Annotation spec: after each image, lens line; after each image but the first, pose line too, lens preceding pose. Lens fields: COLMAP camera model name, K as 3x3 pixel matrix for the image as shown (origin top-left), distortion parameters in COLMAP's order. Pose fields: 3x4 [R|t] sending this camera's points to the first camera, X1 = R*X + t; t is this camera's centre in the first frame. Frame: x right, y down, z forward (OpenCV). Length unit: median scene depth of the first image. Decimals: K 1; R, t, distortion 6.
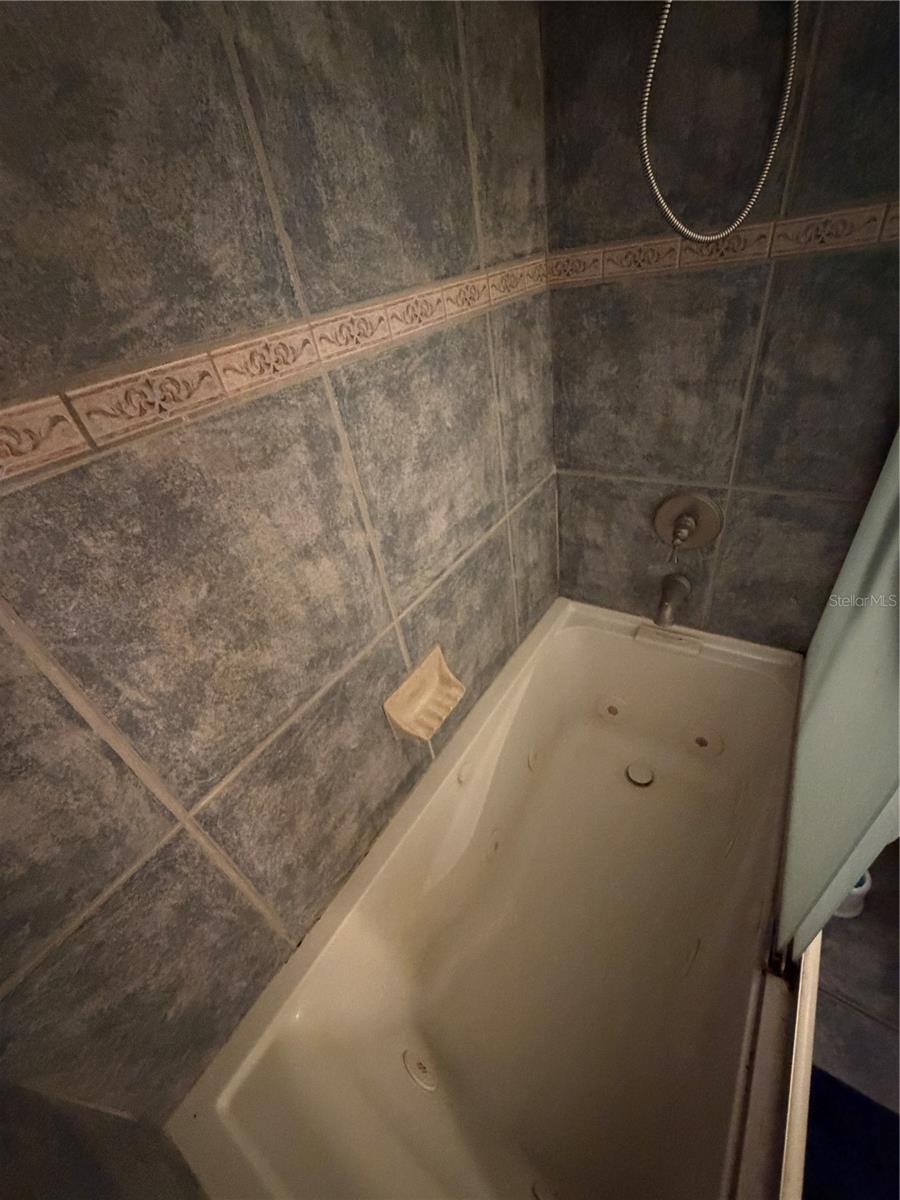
lens RADIAL K [[480.8, 0, 449.0], [0, 480.8, 600.8], [0, 0, 1]] dist [0.001564, -0.000918]
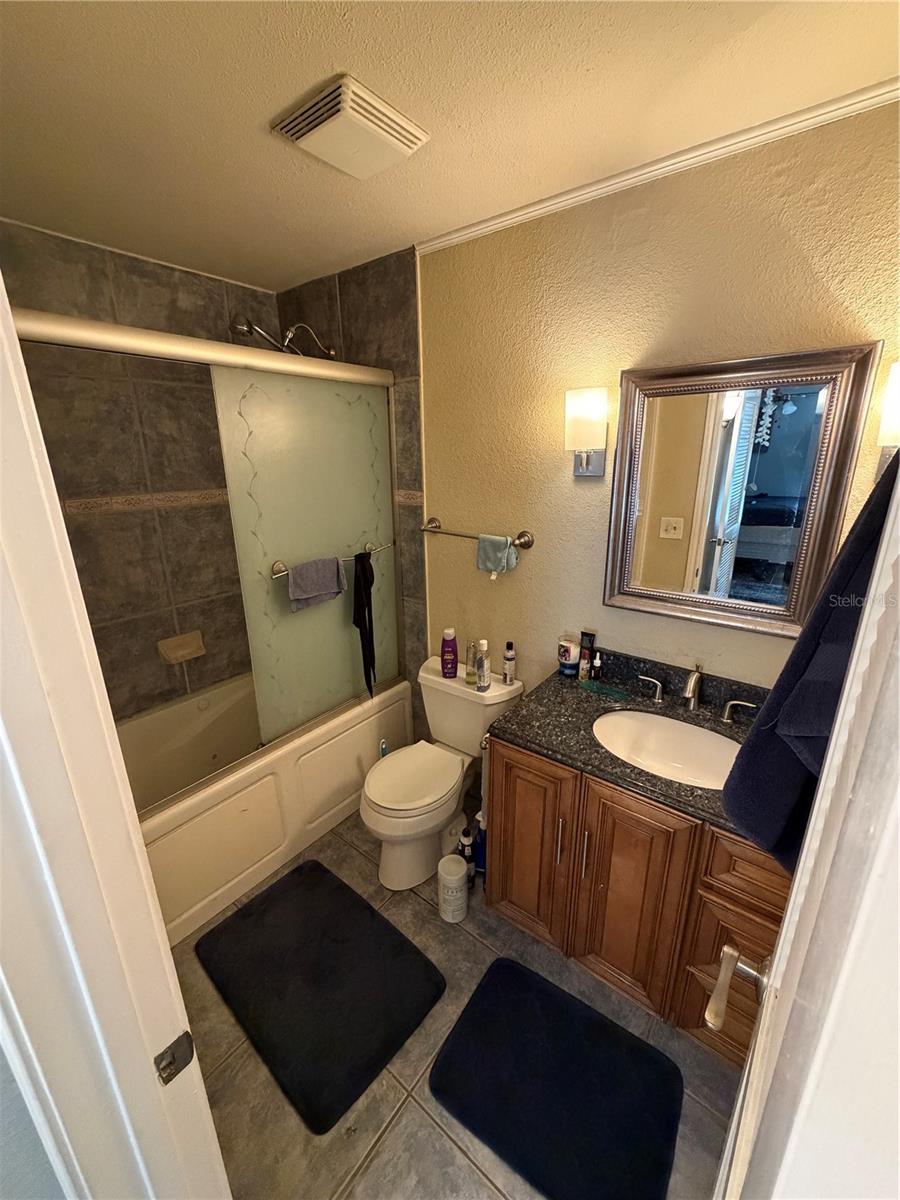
lens RADIAL K [[480.8, 0, 450.8], [0, 480.8, 601.4], [0, 0, 1]] dist [0.001564, -0.000918]
pose [[0.986557, 0.159940, -0.033520, 1.645001], [-0.162241, 0.934096, -0.318031, 0.686338], [-0.019555, 0.319194, 0.947488, -1.615066]]
